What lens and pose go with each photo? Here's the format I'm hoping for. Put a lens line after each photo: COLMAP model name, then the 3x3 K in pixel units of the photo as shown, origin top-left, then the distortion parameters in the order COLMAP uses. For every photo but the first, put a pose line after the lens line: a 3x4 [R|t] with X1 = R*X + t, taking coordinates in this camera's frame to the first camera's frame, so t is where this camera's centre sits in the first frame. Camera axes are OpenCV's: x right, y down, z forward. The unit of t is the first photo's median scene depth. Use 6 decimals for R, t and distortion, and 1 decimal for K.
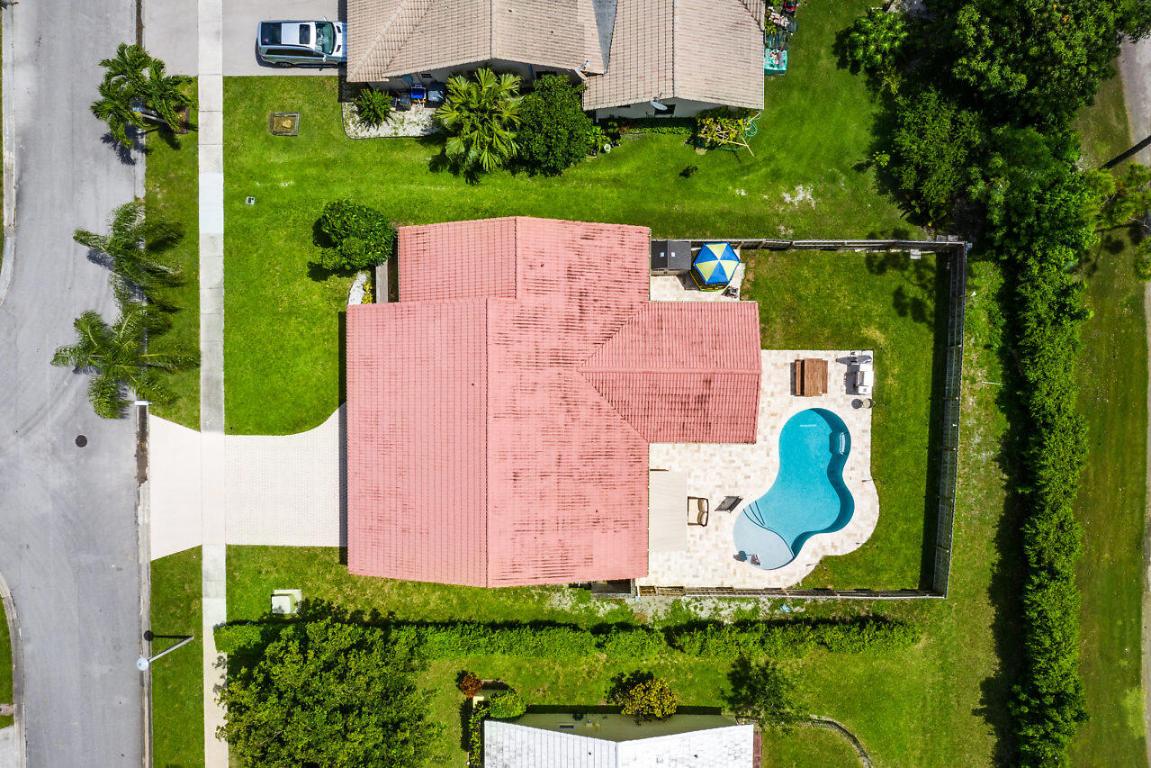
lens RADIAL K [[891.6, 0, 572.3], [0, 891.6, 390.0], [0, 0, 1]] dist [-0.010699, -0.003893]
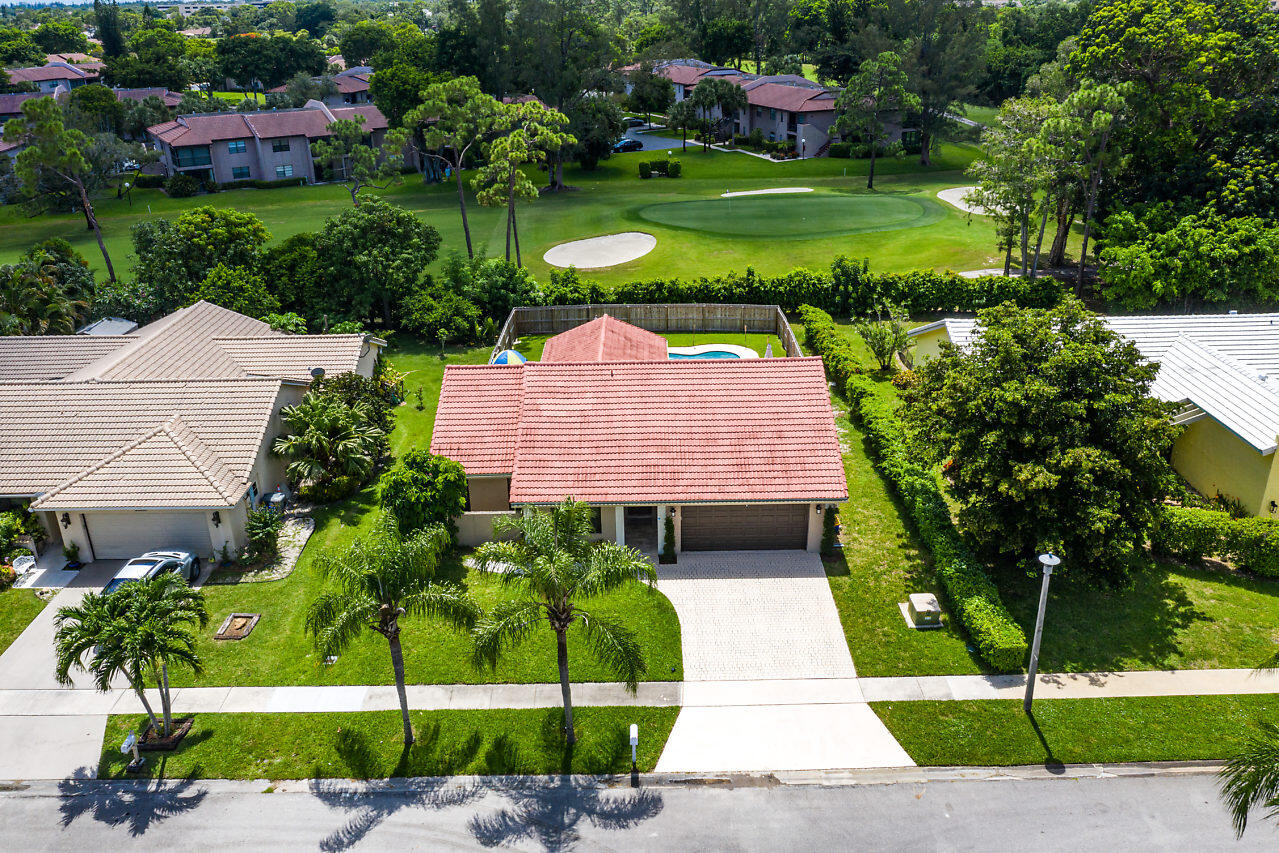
lens RADIAL K [[990.7, 0, 638.0], [0, 990.7, 427.4], [0, 0, 1]] dist [-0.010699, -0.003893]
pose [[-0.006048, -0.380156, 0.924903, -0.974415], [0.998528, -0.052154, -0.014907, 0.037762], [0.053904, 0.923451, 0.379912, 0.562758]]
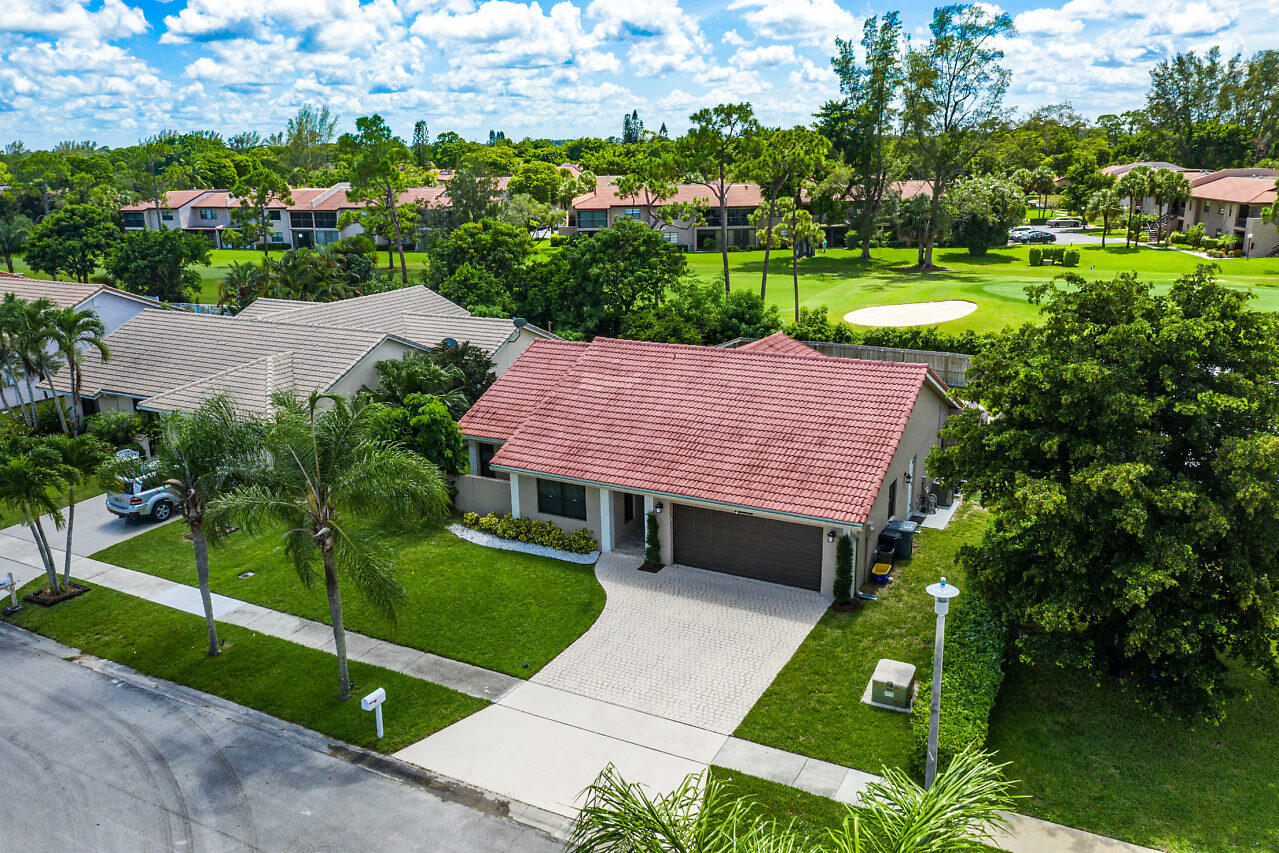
lens RADIAL K [[990.7, 0, 634.5], [0, 990.7, 423.2], [0, 0, 1]] dist [-0.010699, -0.003893]
pose [[0.462924, -0.231872, 0.855533, -0.804478], [0.885486, 0.077199, -0.458208, 0.348792], [0.040199, 0.969678, 0.241057, 0.728469]]
